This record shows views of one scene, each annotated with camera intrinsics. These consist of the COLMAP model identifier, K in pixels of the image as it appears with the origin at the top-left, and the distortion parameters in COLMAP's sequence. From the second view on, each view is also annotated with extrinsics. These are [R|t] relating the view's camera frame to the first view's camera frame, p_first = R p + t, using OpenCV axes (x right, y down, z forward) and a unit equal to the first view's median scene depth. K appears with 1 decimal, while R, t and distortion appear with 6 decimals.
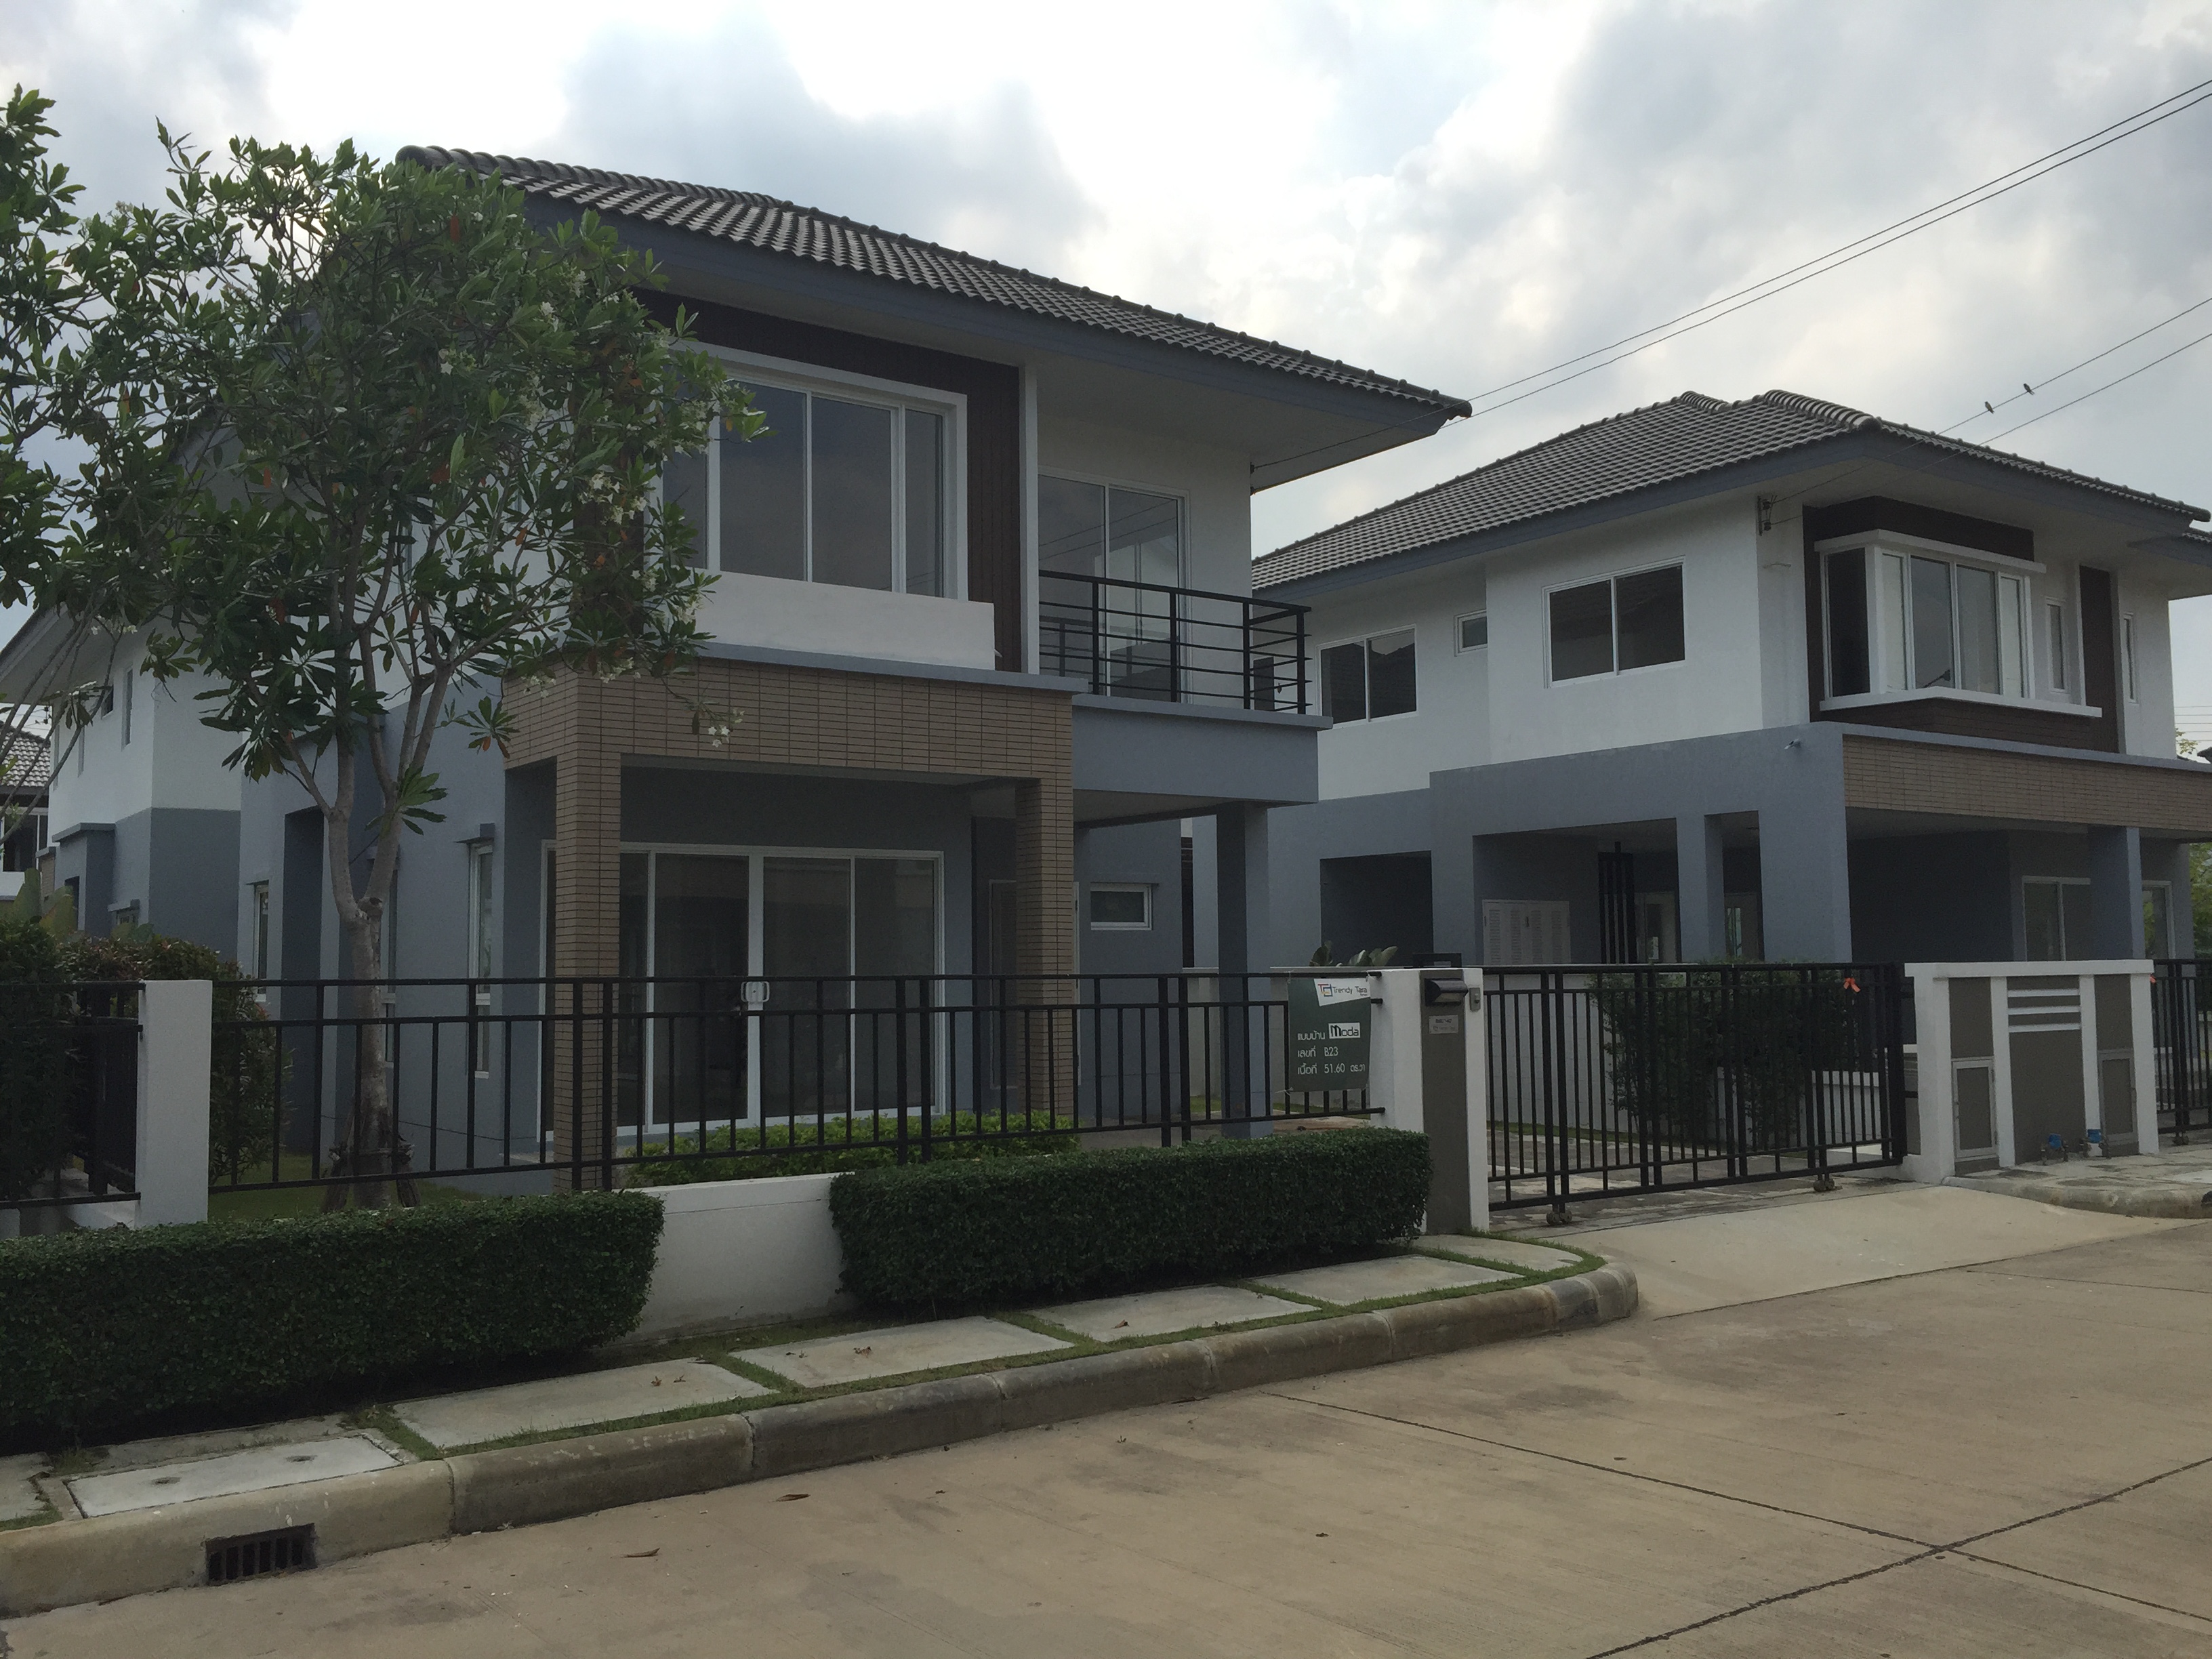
lens RADIAL K [[1951.6, 0, 1140.5], [0, 1951.6, 805.9], [0, 0, 1]] dist [0.044134, 0.015297]
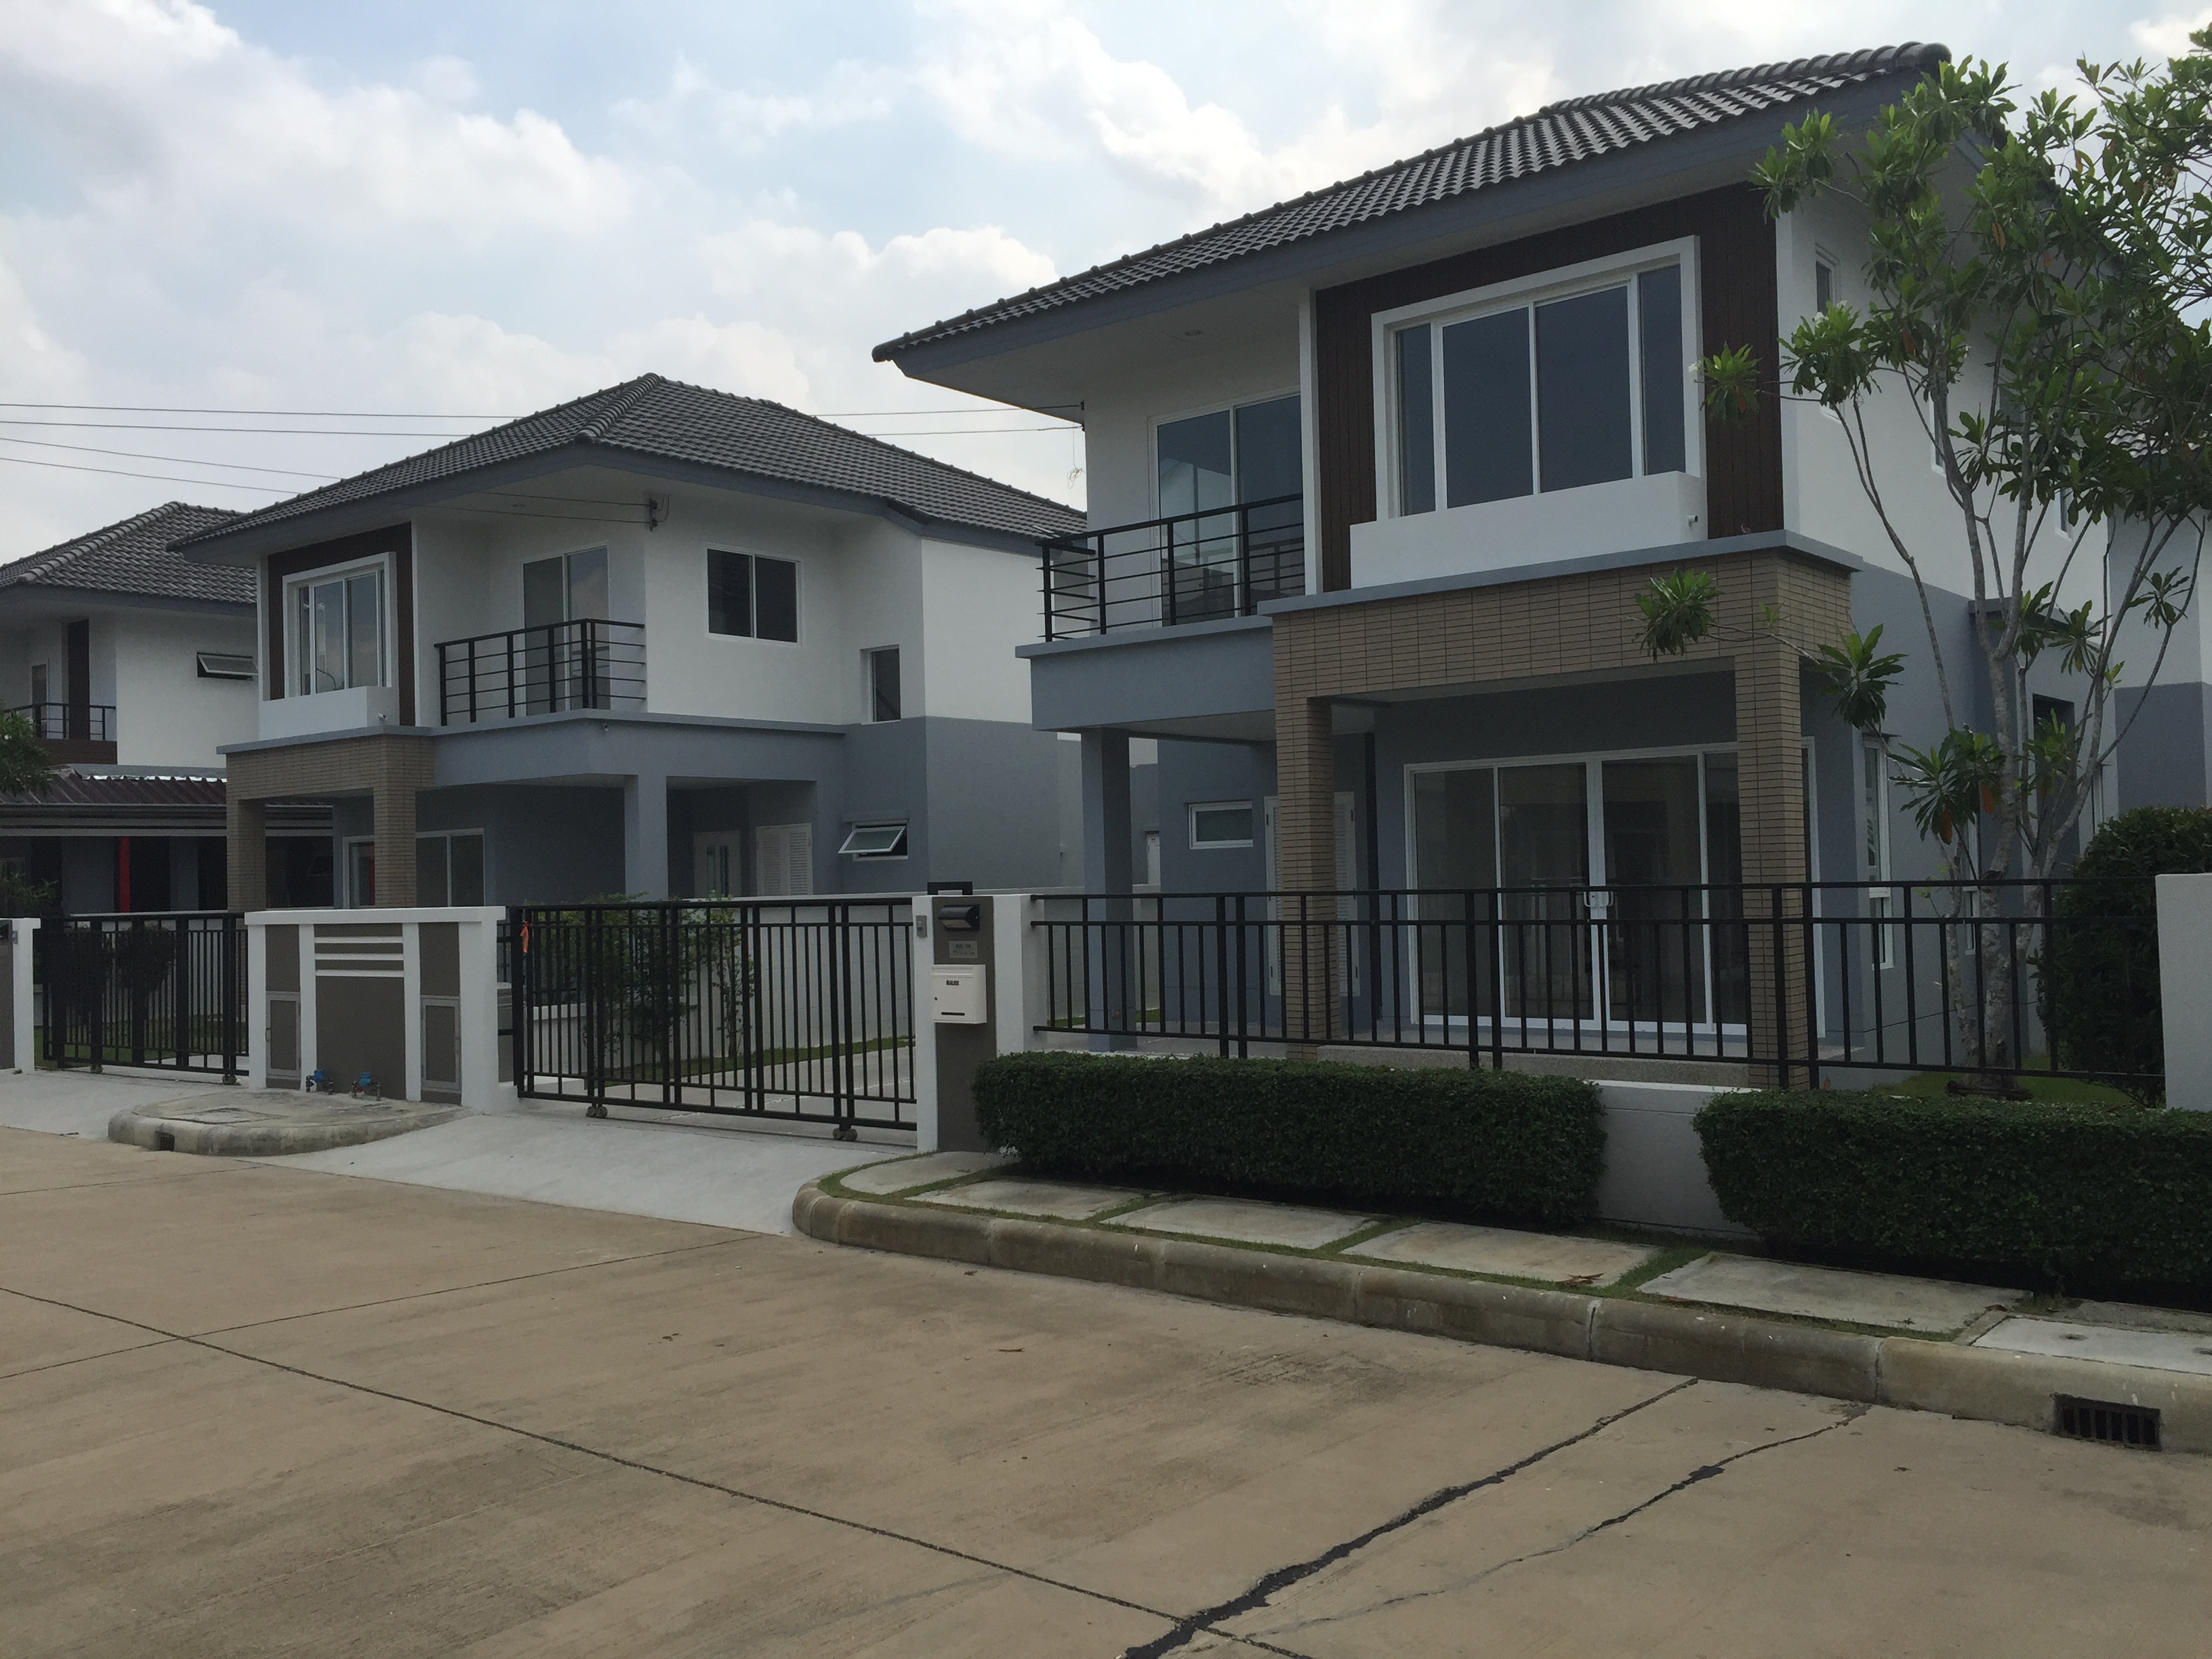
lens RADIAL K [[1951.6, 0, 1140.5], [0, 1951.6, 805.9], [0, 0, 1]] dist [0.044134, 0.015297]
pose [[0.228175, -0.031804, -0.973101, 0.905765], [0.097938, 0.995147, -0.009560, 0.041679], [0.968682, -0.093123, 0.230182, 0.661004]]
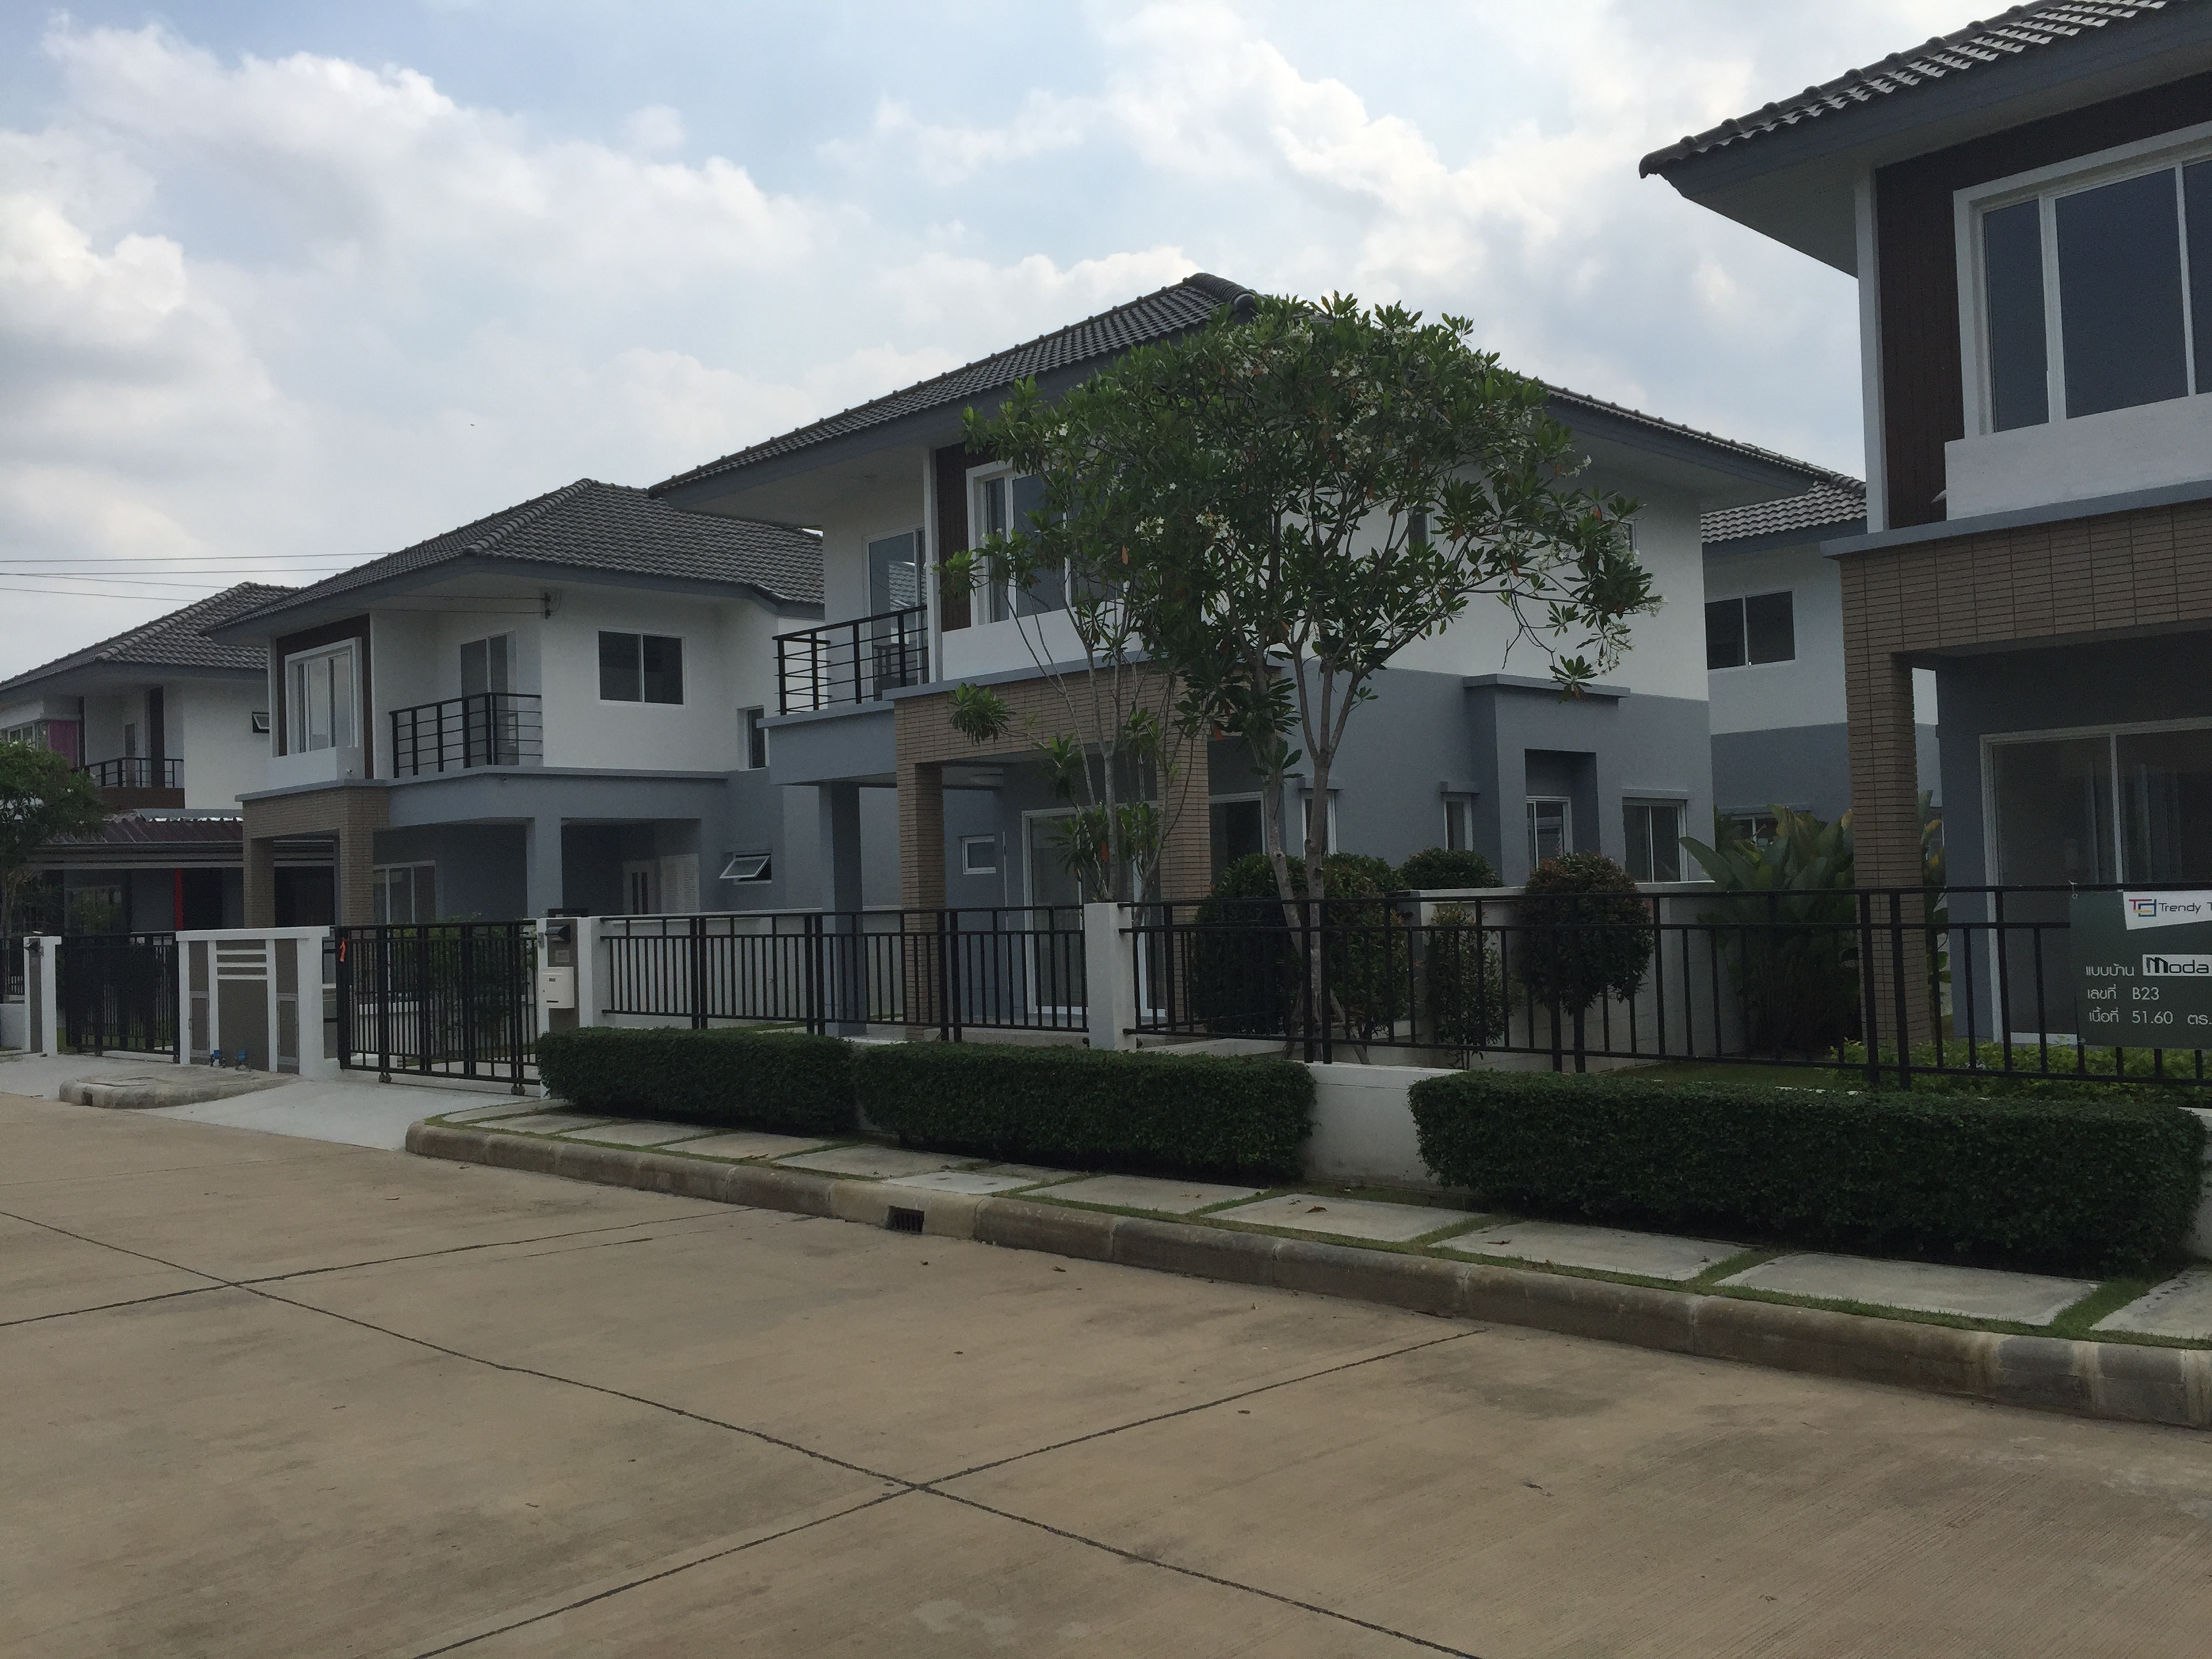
lens RADIAL K [[1889.9, 0, 1106.0], [0, 1889.9, 829.5], [0, 0, 1]] dist [0.087977, -0.122492]
pose [[0.141641, -0.027452, -0.989537, 1.093590], [0.109356, 0.993931, -0.011921, 0.051560], [0.983859, -0.106524, 0.143784, 0.806980]]
